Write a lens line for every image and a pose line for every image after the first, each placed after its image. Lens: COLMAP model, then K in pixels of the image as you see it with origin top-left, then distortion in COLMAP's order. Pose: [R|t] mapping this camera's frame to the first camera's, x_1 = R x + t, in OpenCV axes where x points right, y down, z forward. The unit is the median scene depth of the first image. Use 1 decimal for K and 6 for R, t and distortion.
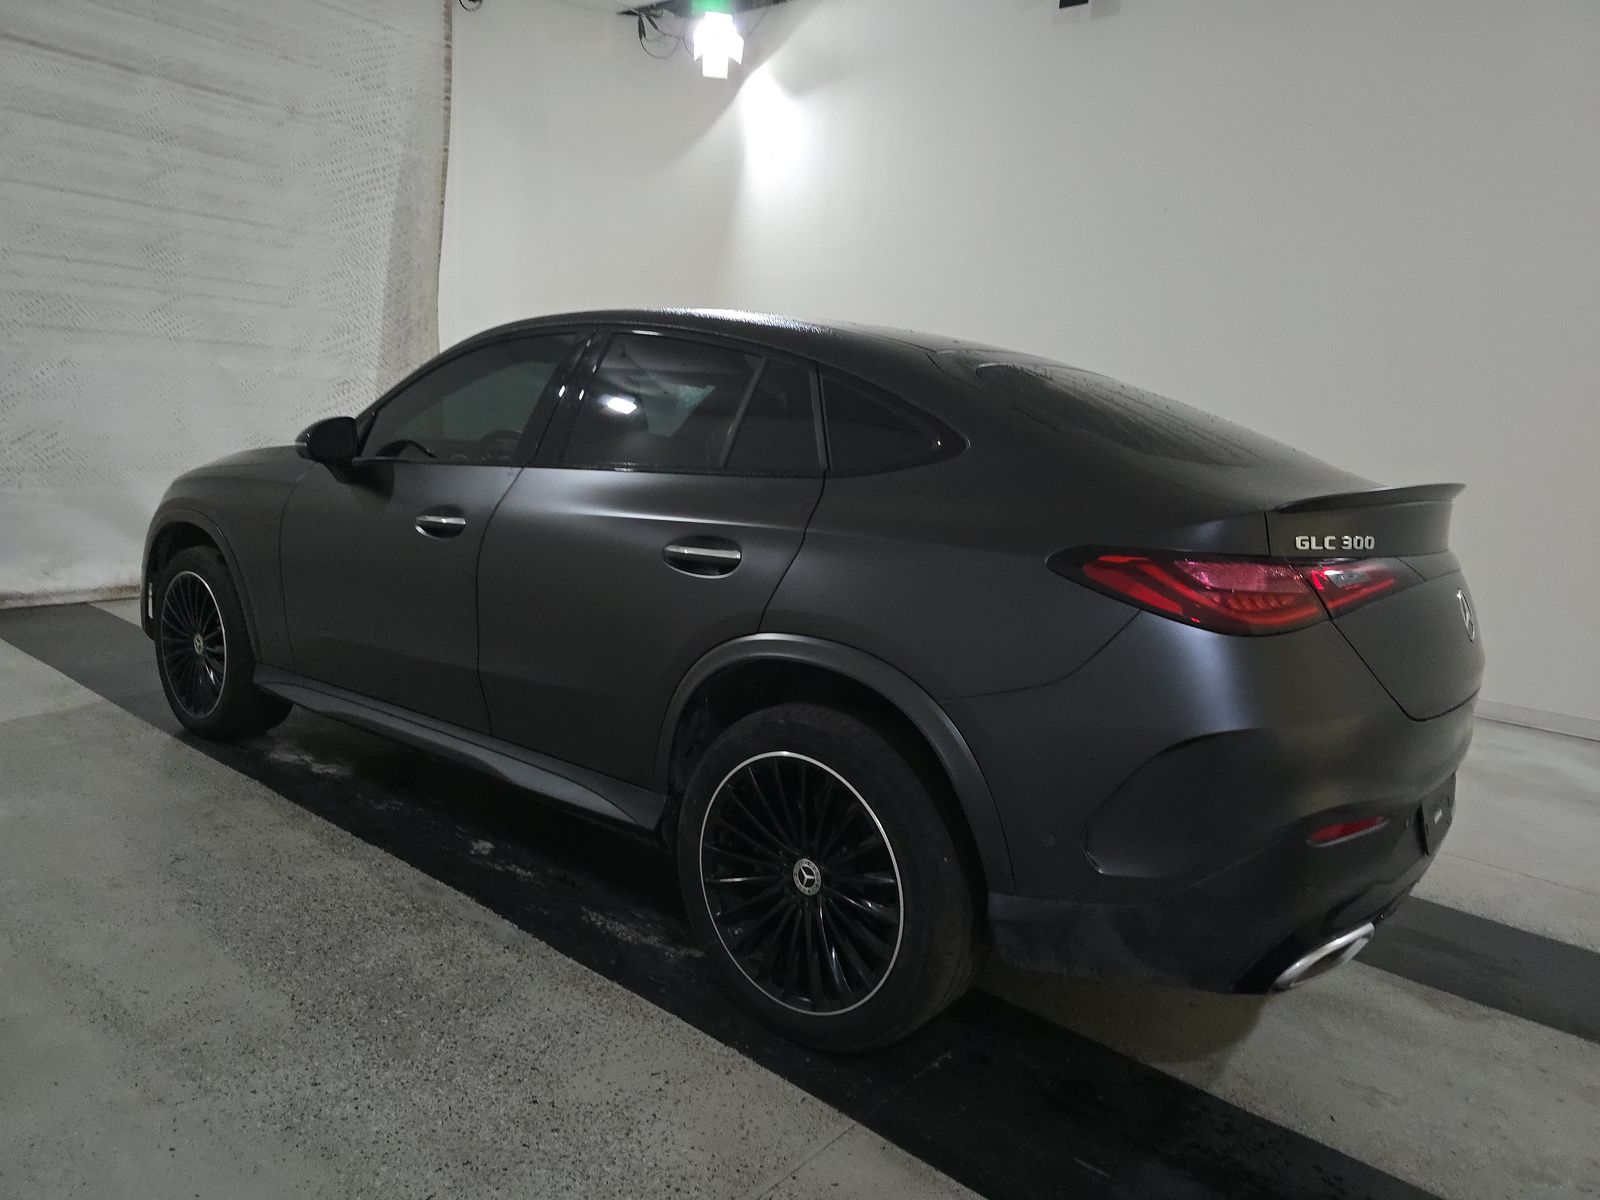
lens RADIAL K [[1120.4, 0, 800.0], [0, 1120.4, 600.0], [0, 0, 1]] dist [0.047481, -0.037418]
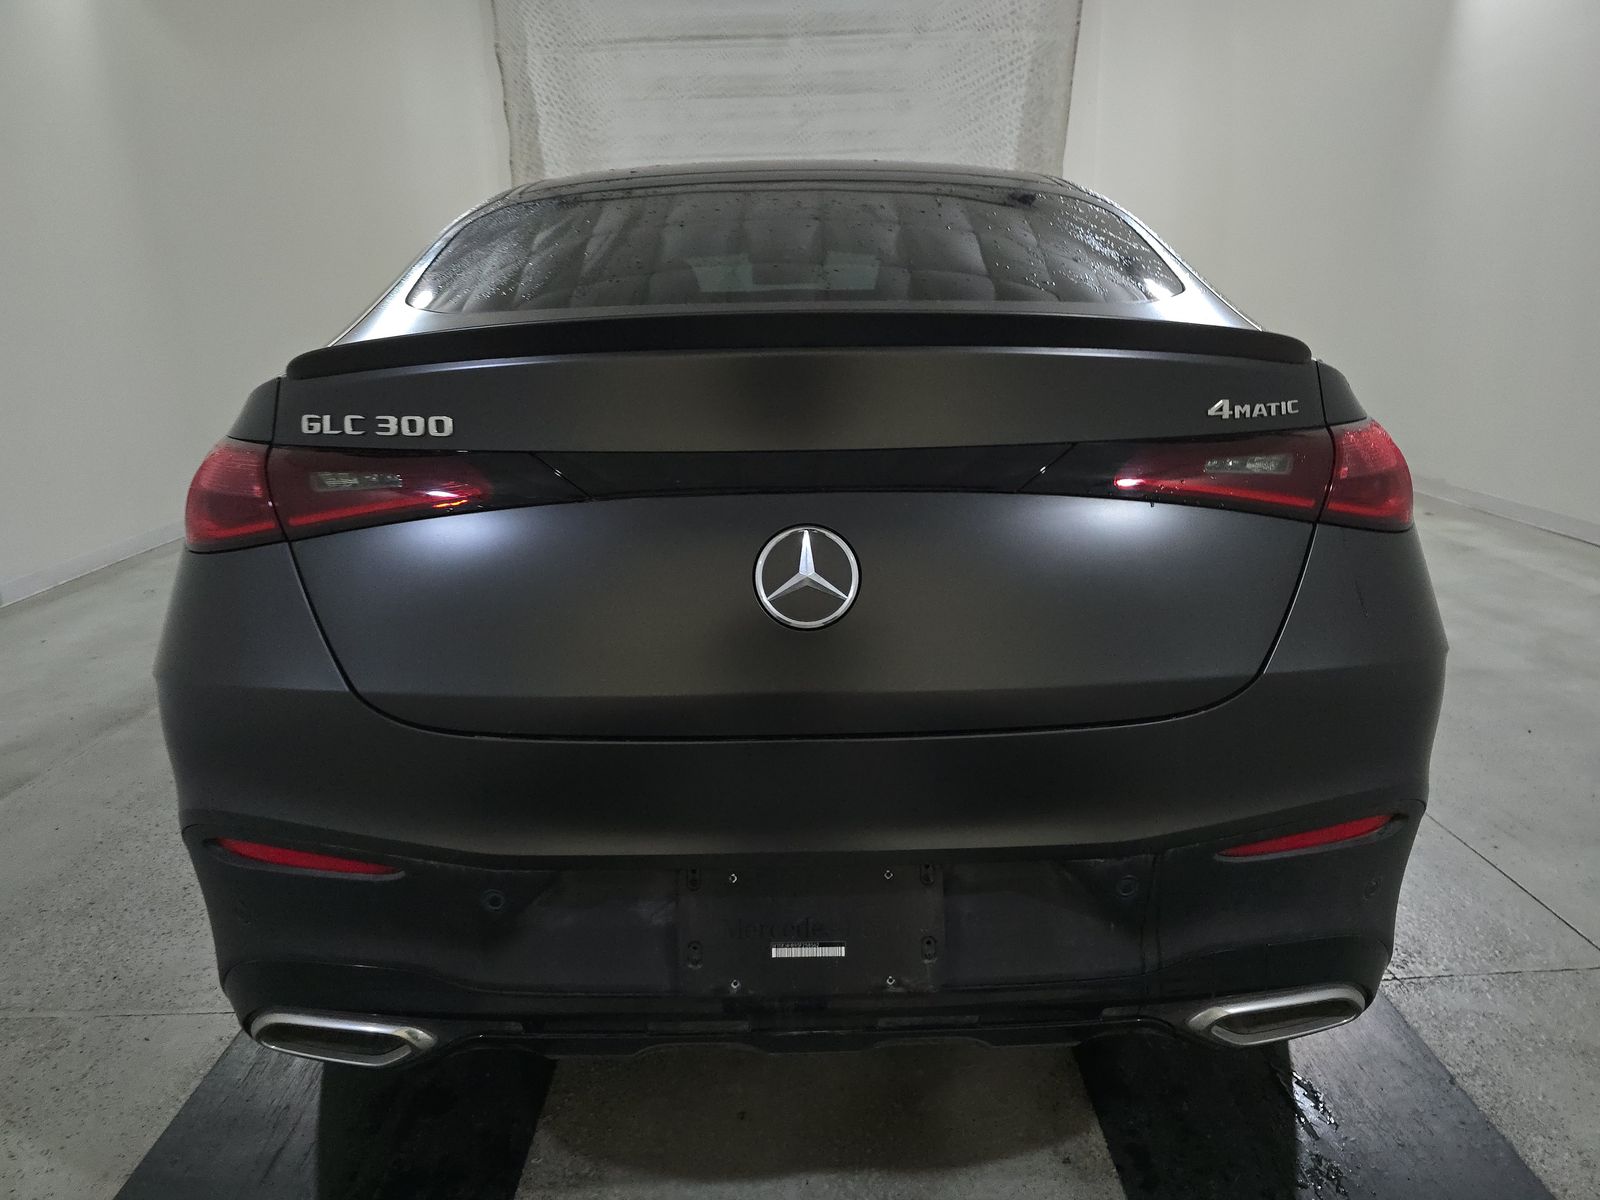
lens RADIAL K [[1120.4, 0, 800.0], [0, 1120.4, 600.0], [0, 0, 1]] dist [0.047481, -0.037418]
pose [[0.623751, 0.114167, -0.773240, 0.388778], [-0.054035, 0.993207, 0.103056, -0.010815], [0.779753, -0.022499, 0.625683, 0.272464]]
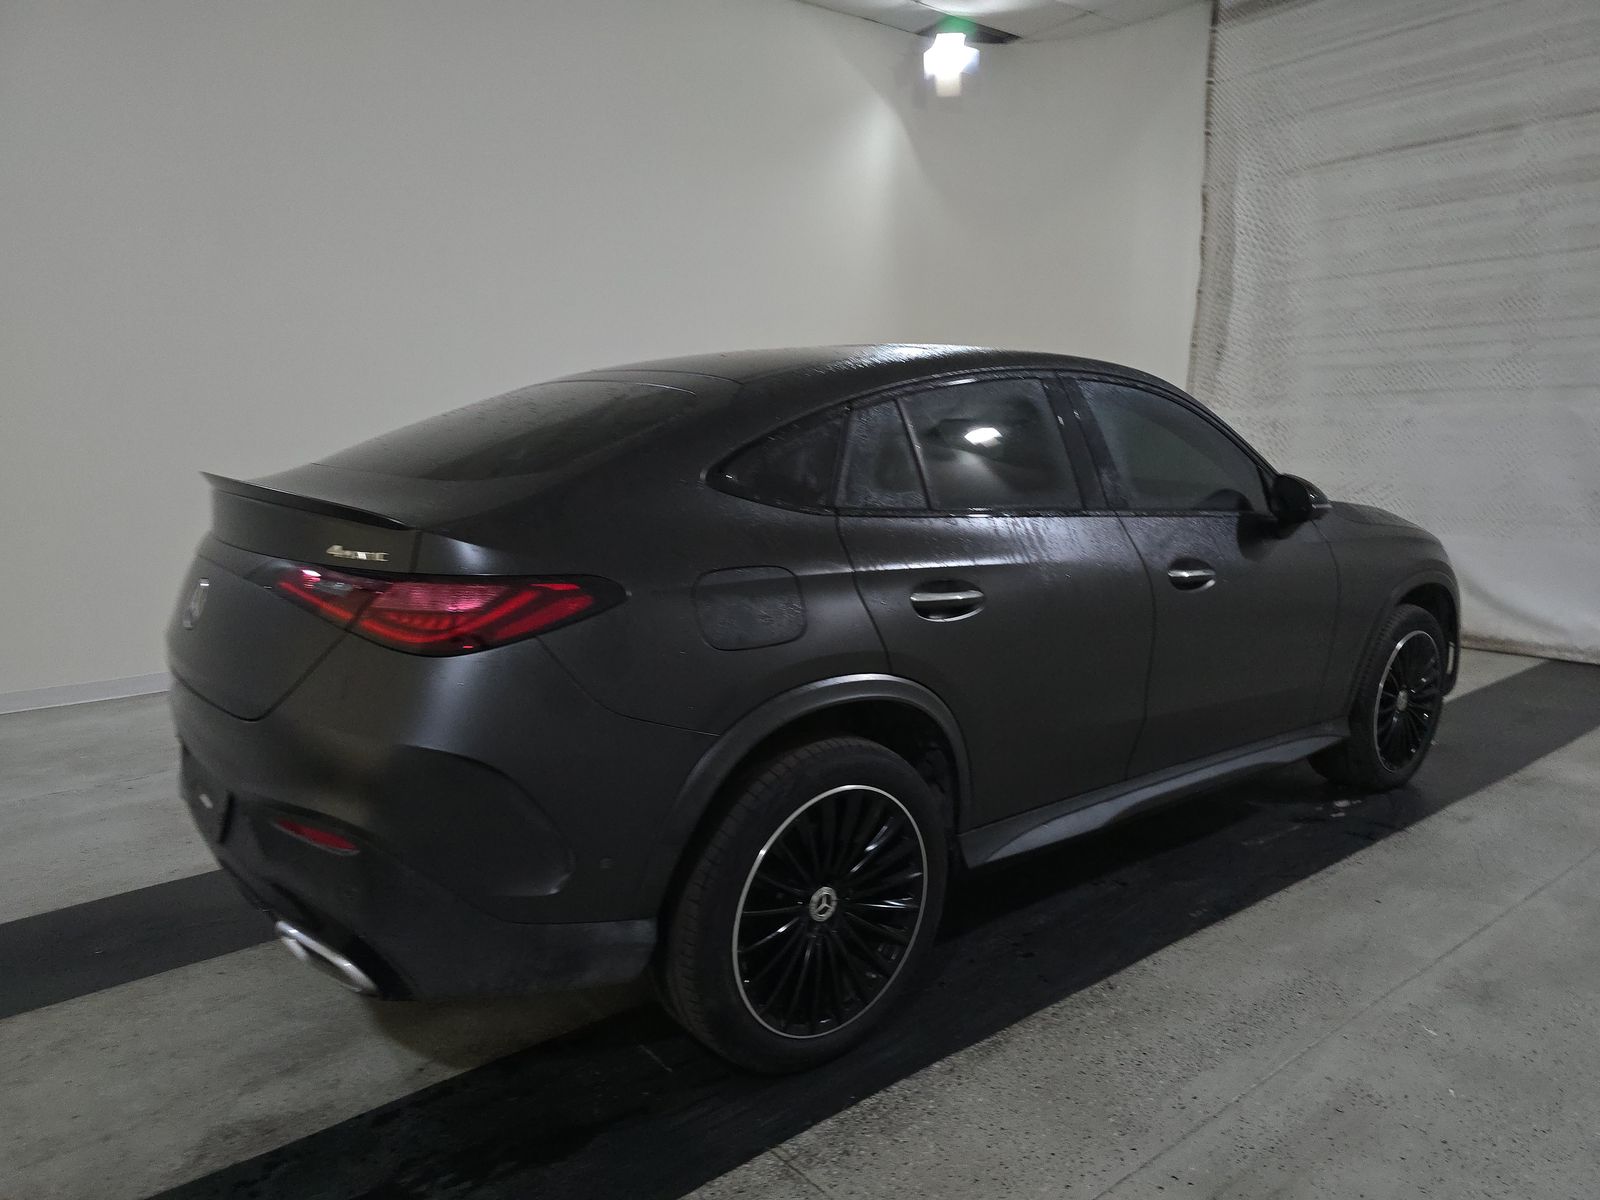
lens RADIAL K [[1124.3, 0, 800.0], [0, 1124.3, 600.0], [0, 0, 1]] dist [0.005660, 0.006623]
pose [[-0.245518, 0.090922, -0.965119, 0.569351], [-0.165217, 0.977101, 0.134080, -0.085922], [0.955209, 0.192373, -0.224874, 0.697667]]
